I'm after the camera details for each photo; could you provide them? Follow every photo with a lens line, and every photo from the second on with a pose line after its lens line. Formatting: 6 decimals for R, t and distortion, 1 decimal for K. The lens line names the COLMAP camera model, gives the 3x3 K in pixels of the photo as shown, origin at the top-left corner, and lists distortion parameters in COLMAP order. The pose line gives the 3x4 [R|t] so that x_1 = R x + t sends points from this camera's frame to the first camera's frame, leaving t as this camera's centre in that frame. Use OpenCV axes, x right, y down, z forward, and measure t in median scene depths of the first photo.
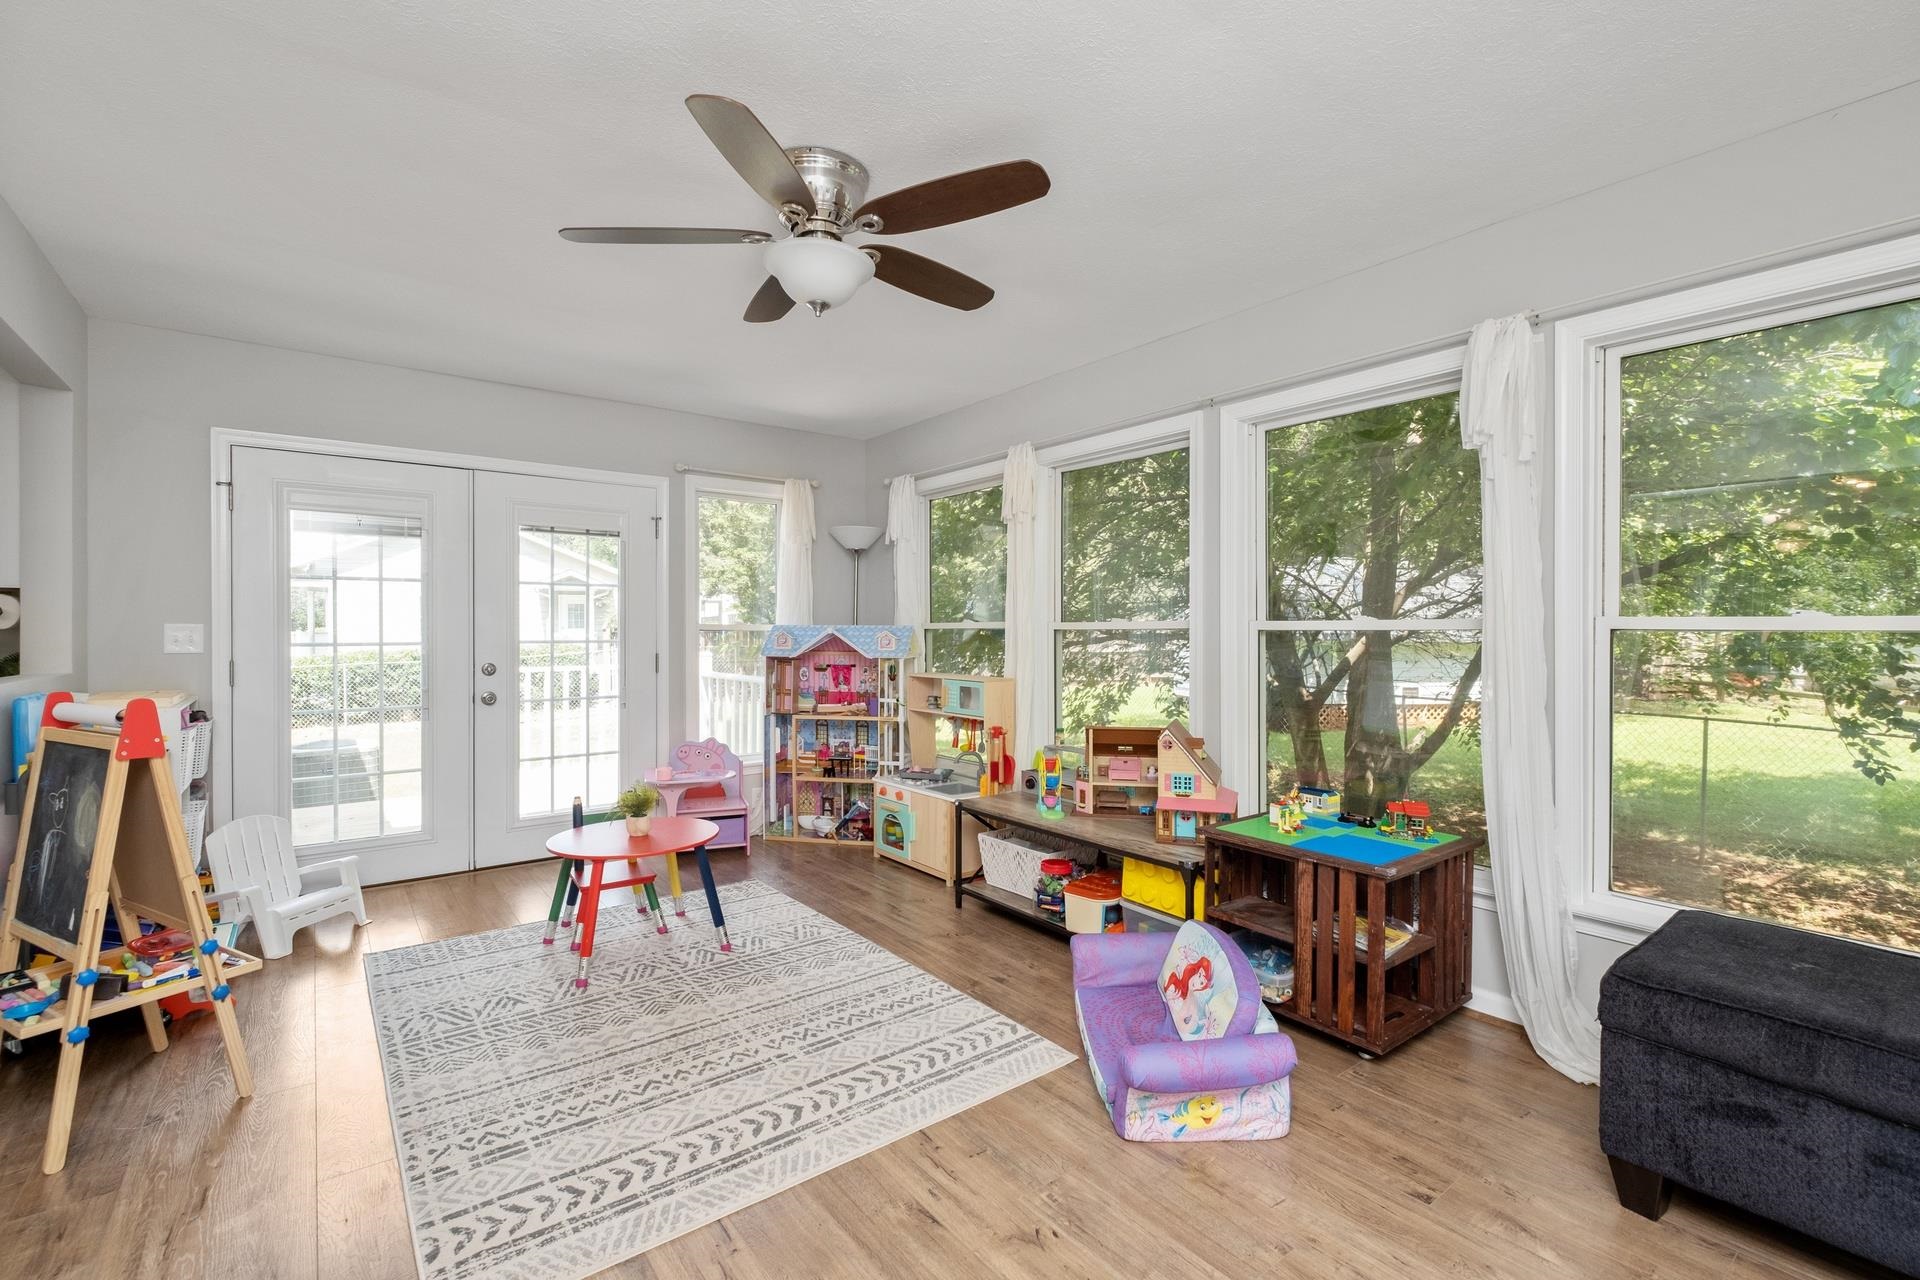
lens RADIAL K [[838.4, 0, 957.8], [0, 838.4, 624.8], [0, 0, 1]] dist [-0.001900, -0.000604]
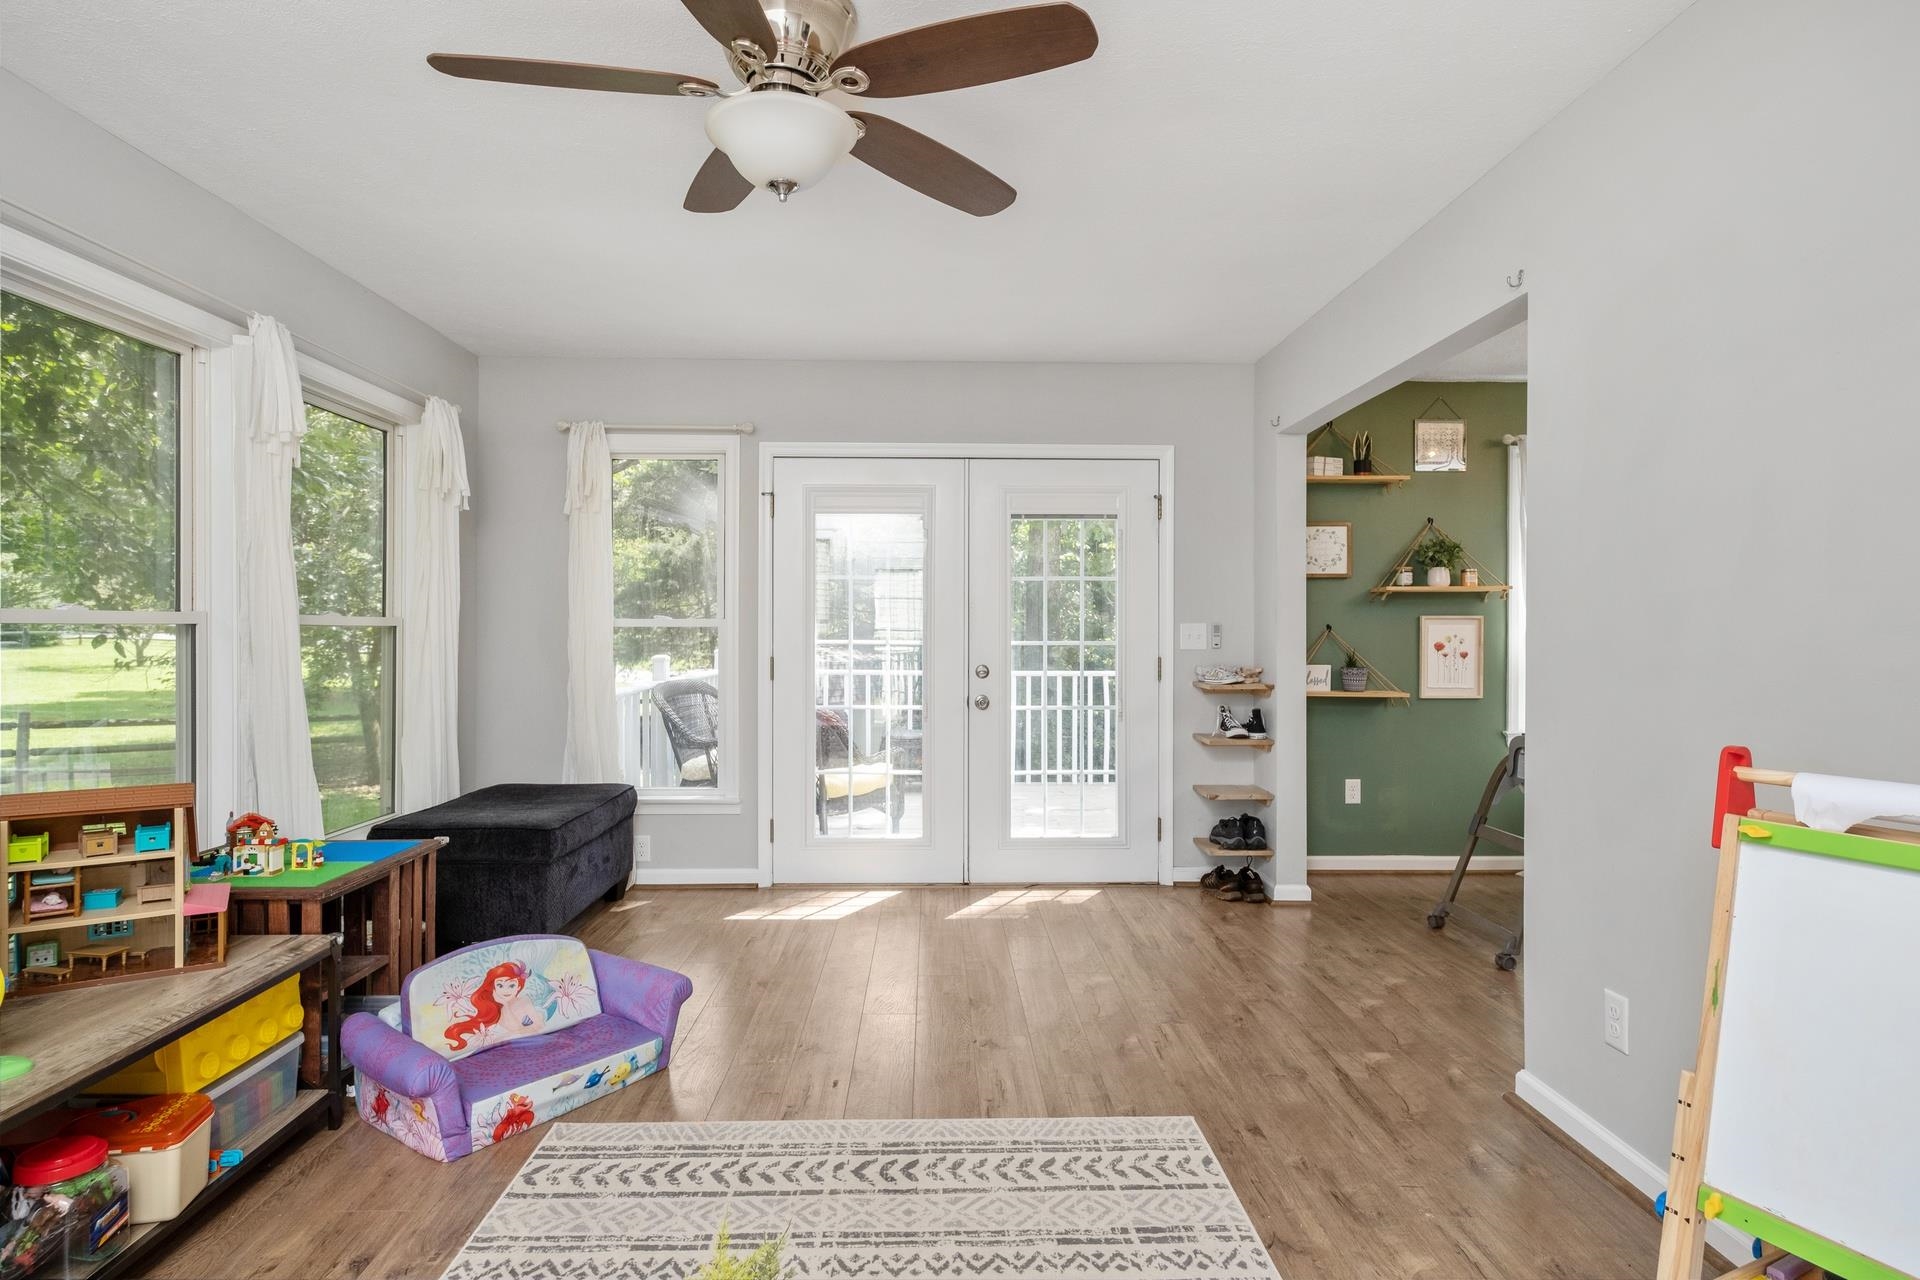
lens RADIAL K [[1099.2, 0, 967.3], [0, 1099.2, 641.3], [0, 0, 1]] dist [-0.004384, -0.001095]
pose [[-0.819404, -0.012015, 0.573090, -1.025148], [-0.006387, 0.999910, 0.011832, 0.008978], [-0.573180, 0.006035, -0.819407, 2.047546]]
